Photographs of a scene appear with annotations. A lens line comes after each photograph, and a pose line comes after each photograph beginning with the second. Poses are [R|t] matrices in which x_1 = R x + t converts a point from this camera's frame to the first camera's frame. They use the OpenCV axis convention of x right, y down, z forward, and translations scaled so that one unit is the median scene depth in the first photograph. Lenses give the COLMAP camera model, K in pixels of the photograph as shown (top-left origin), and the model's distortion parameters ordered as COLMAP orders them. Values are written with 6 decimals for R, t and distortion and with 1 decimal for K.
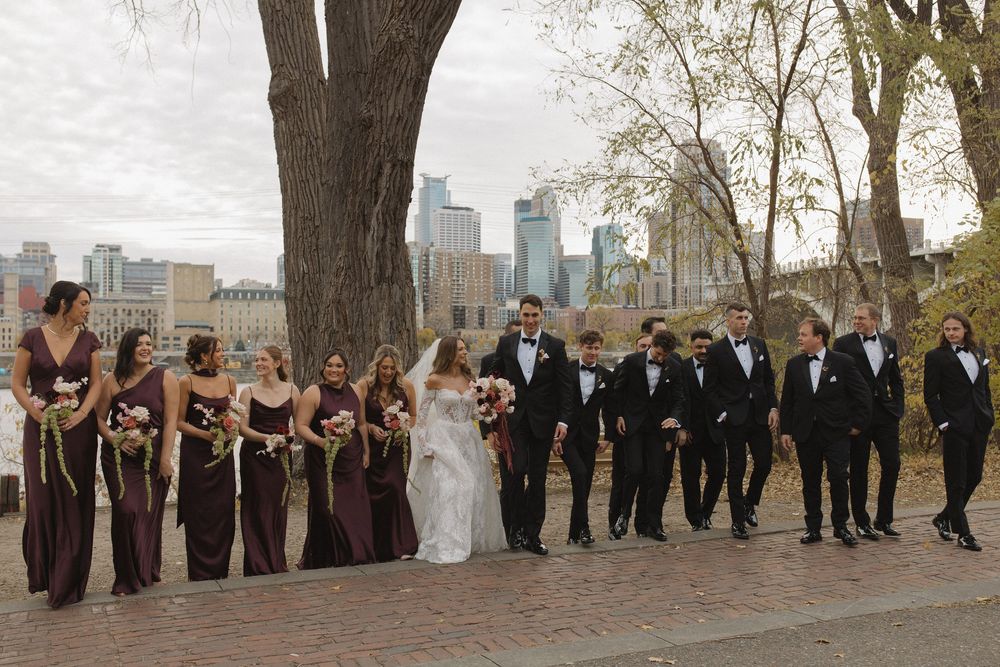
lens RADIAL K [[1038.8, 0, 474.8], [0, 1038.8, 329.8], [0, 0, 1]] dist [0.006723, 0.000000]
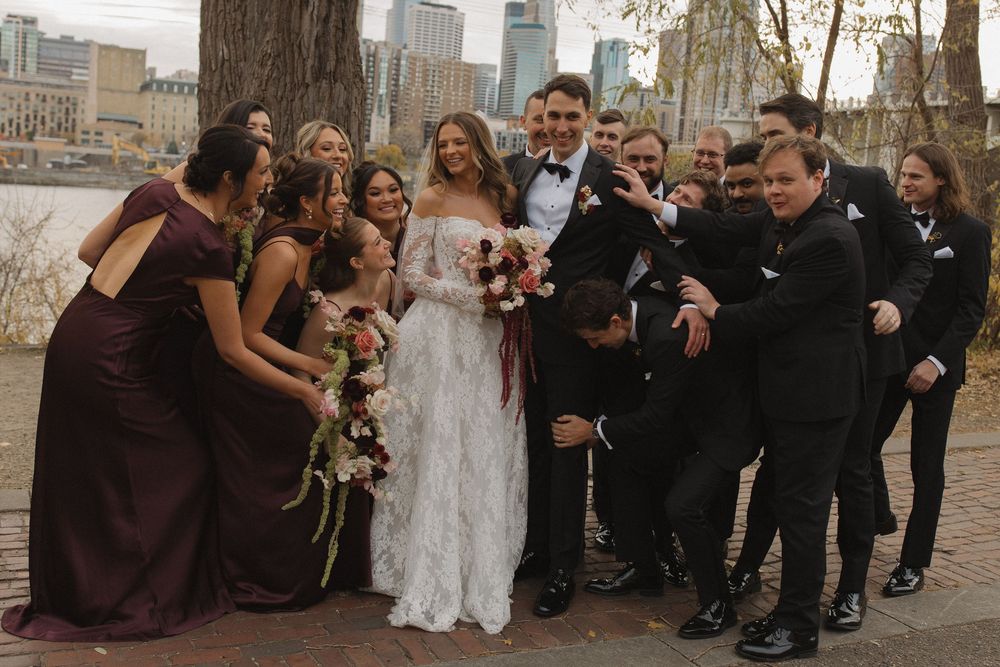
lens RADIAL K [[1166.2, 0, 490.3], [0, 1166.2, 276.7], [0, 0, 1]] dist [0.011858, 0.000000]
pose [[0.996368, 0.073521, 0.042954, 0.003395], [-0.077666, 0.991488, 0.104495, -0.000906], [-0.034906, -0.107451, 0.993597, 0.080051]]
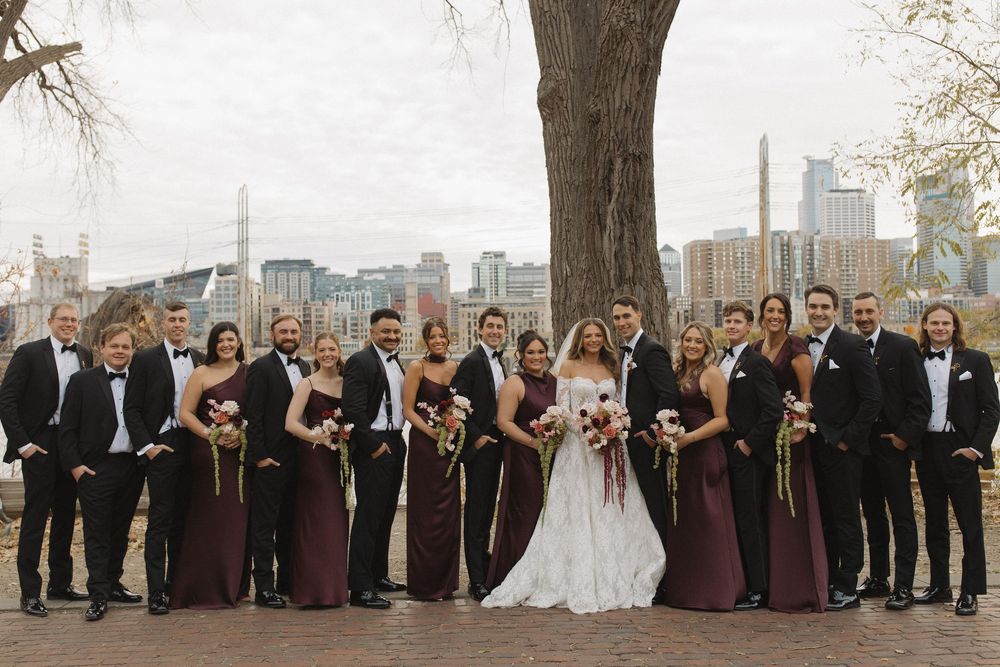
lens RADIAL K [[1038.8, 0, 402.9], [0, 1038.8, 342.8], [0, 0, 1]] dist [0.006723, 0.000000]
pose [[0.900947, -0.016345, -0.433621, 0.076499], [0.022400, 0.999710, 0.008857, -0.002463], [0.433350, -0.017693, 0.901052, 0.029497]]
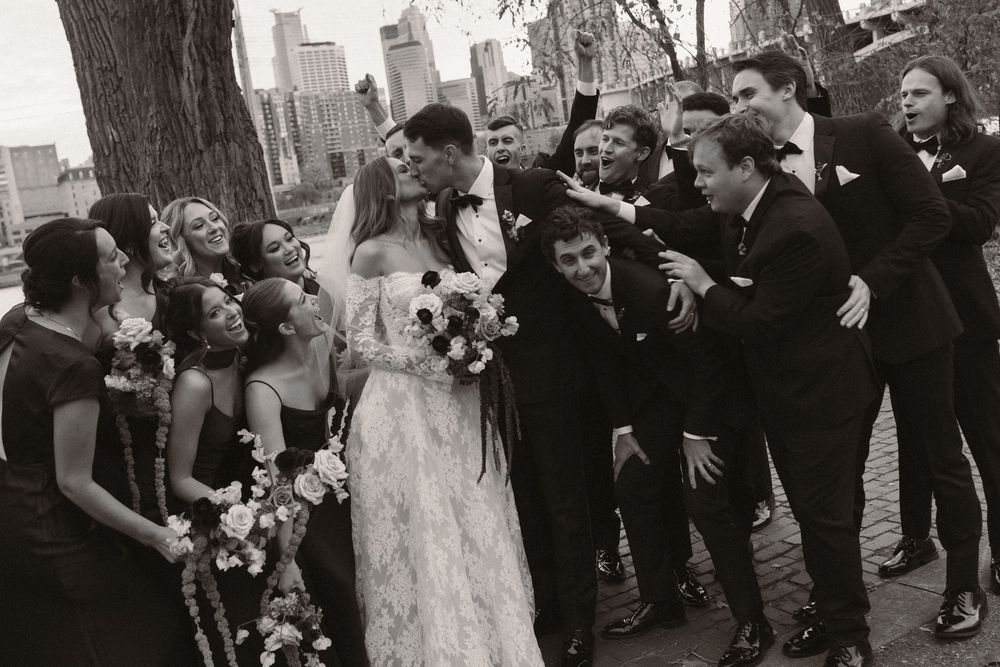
lens RADIAL K [[1072.5, 0, 471.5], [0, 1072.5, 316.8], [0, 0, 1]] dist [0.010493, 0.000000]
pose [[0.985290, -0.148794, 0.084049, 0.004883], [0.135690, 0.980154, 0.144521, -0.005044], [-0.103885, -0.130990, 0.985926, 0.115387]]
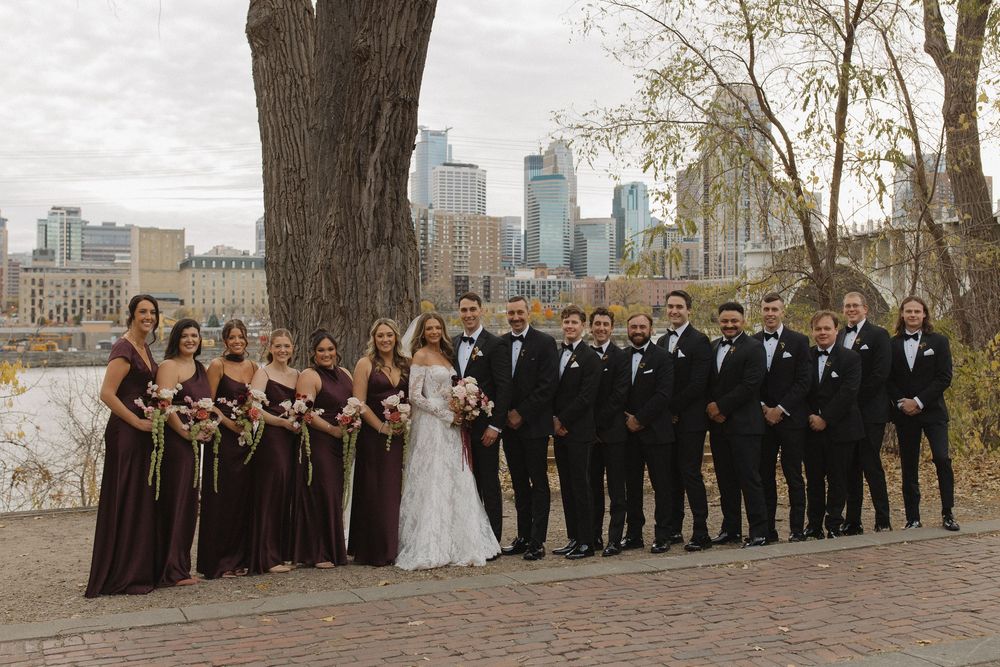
lens RADIAL K [[1166.2, 0, 462.8], [0, 1166.2, 293.9], [0, 0, 1]] dist [0.011858, 0.000000]
pose [[0.999927, 0.000514, -0.012059, -0.005897], [-0.000612, 0.999967, -0.008160, 0.001119], [0.012055, 0.008166, 0.999894, 0.029981]]
